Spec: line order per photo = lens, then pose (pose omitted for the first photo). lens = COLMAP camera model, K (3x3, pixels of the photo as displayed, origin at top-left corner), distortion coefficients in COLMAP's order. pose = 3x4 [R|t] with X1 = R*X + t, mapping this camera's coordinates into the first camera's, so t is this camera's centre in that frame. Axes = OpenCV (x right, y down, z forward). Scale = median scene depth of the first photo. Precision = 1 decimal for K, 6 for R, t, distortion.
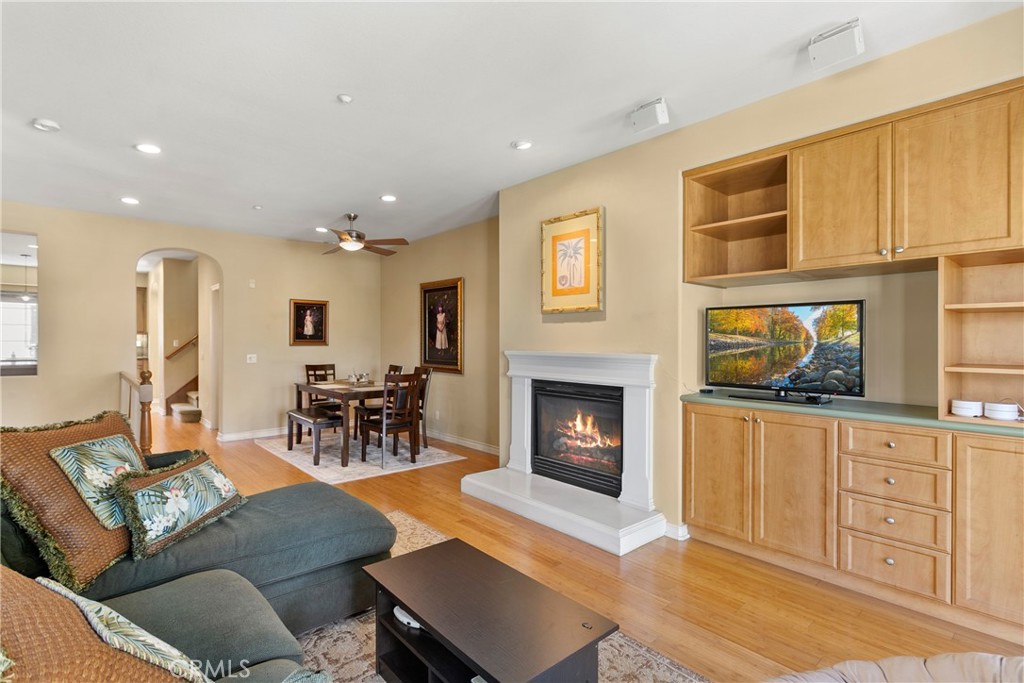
lens RADIAL K [[492.9, 0, 510.5], [0, 492.9, 337.9], [0, 0, 1]] dist [0.003821, -0.002523]
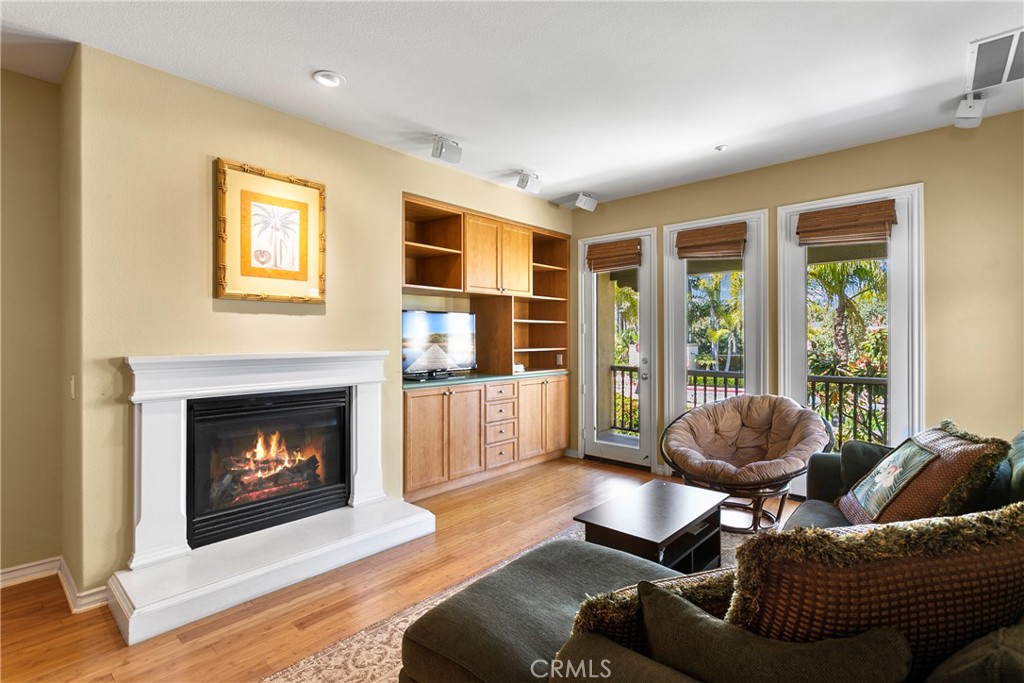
lens RADIAL K [[492.9, 0, 505.6], [0, 492.9, 337.5], [0, 0, 1]] dist [0.003821, -0.002523]
pose [[-0.115339, 0.004732, 0.993315, -0.686977], [0.008255, 0.999959, -0.003805, 0.010709], [-0.993292, 0.007761, -0.115373, 0.743065]]
